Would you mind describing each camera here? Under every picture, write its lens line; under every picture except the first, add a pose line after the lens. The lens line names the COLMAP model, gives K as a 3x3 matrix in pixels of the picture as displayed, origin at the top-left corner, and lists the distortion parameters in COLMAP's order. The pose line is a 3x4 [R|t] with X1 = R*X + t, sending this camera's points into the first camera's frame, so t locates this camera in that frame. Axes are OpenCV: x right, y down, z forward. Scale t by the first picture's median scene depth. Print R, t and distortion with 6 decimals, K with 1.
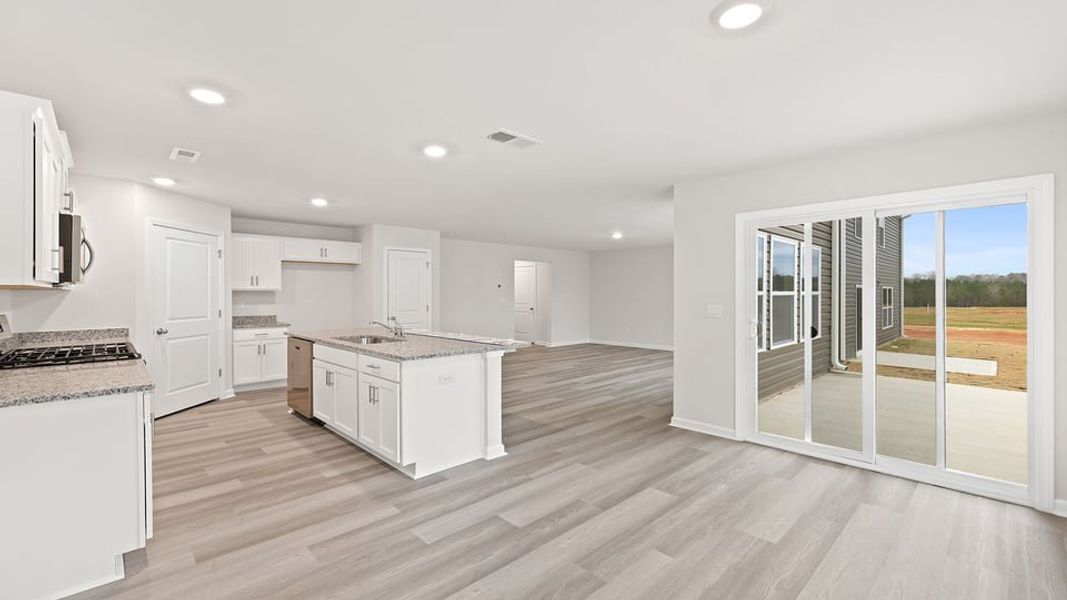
lens RADIAL K [[453.1, 0, 524.0], [0, 453.1, 287.0], [0, 0, 1]] dist [0.000213, 0.000116]
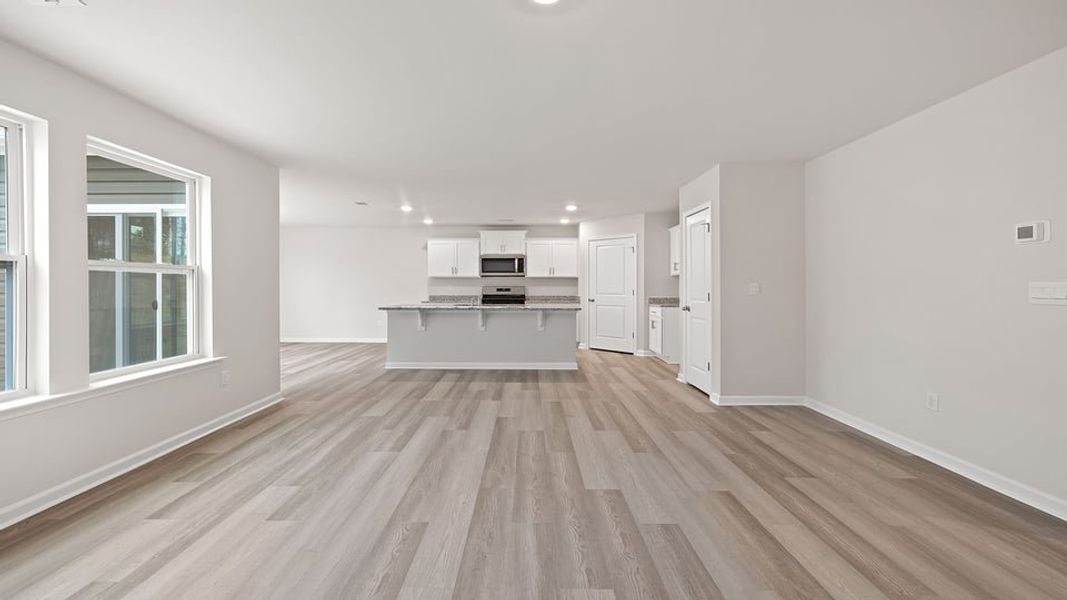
lens RADIAL K [[453.1, 0, 524.0], [0, 453.1, 287.0], [0, 0, 1]] dist [0.000213, 0.000116]
pose [[-0.690047, 0.004714, -0.723749, 0.535257], [0.013807, 0.999883, -0.006651, 0.043528], [0.723633, -0.014582, -0.690031, 1.634744]]
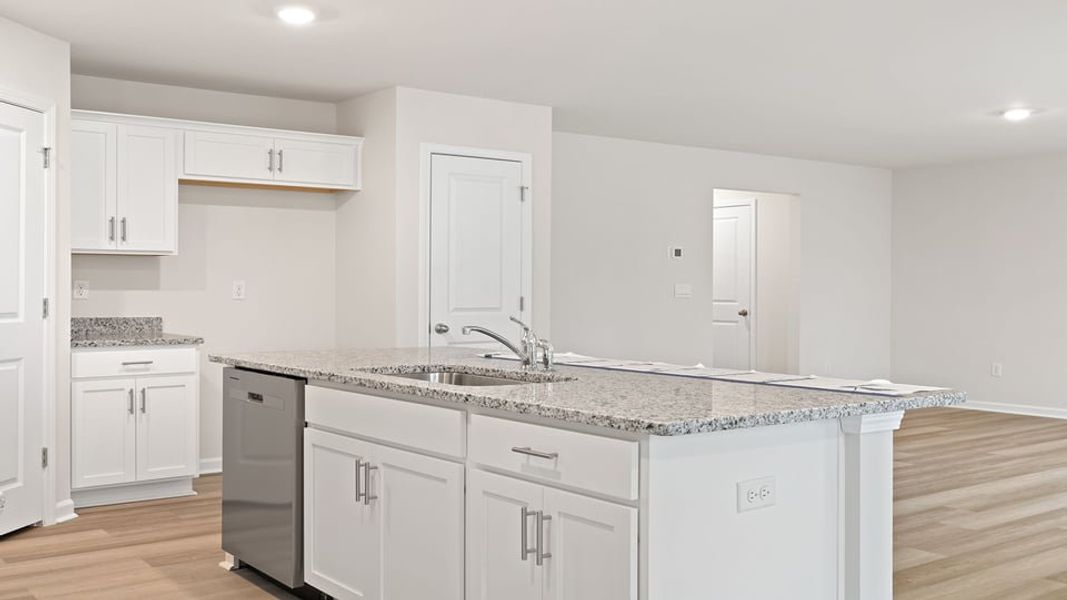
lens RADIAL K [[1045.3, 0, 513.9], [0, 1045.3, 269.8], [0, 0, 1]] dist [0.004646, 0.011596]
pose [[0.993173, 0.002451, -0.116627, -0.151075], [-0.002650, 0.999995, -0.001550, 0.024456], [0.116622, 0.001849, 0.993175, 0.133882]]
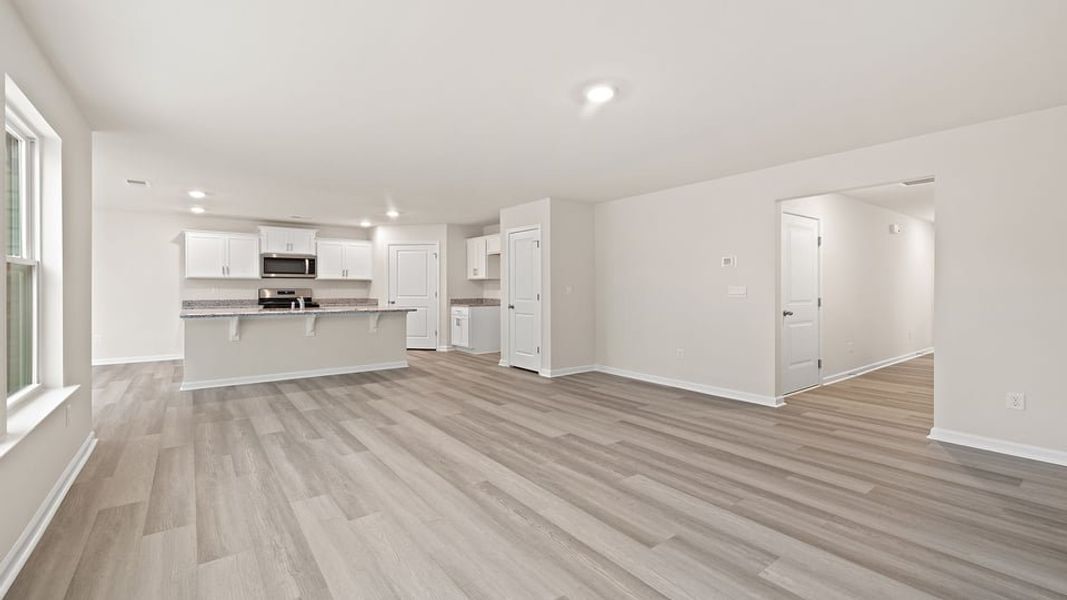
lens RADIAL K [[453.1, 0, 524.0], [0, 453.1, 287.0], [0, 0, 1]] dist [0.000213, 0.000116]
pose [[-0.112932, 0.000308, -0.993603, 0.781774], [0.016470, 0.999863, -0.001562, 0.038389], [0.993466, -0.016541, -0.112921, 1.402187]]
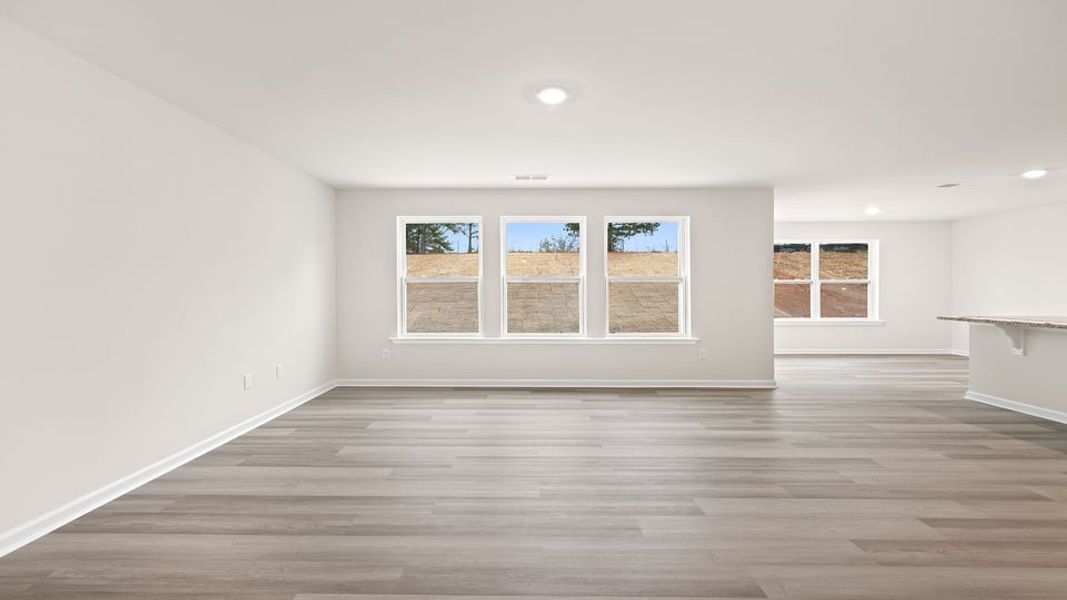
lens RADIAL K [[450.1, 0, 522.6], [0, 450.1, 295.8], [0, 0, 1]] dist [0.000279, -0.000094]
pose [[-0.723882, -0.004259, 0.689911, -0.011187], [-0.007388, 0.999971, -0.001578, 0.048732], [-0.689884, -0.006240, -0.723893, 1.795608]]
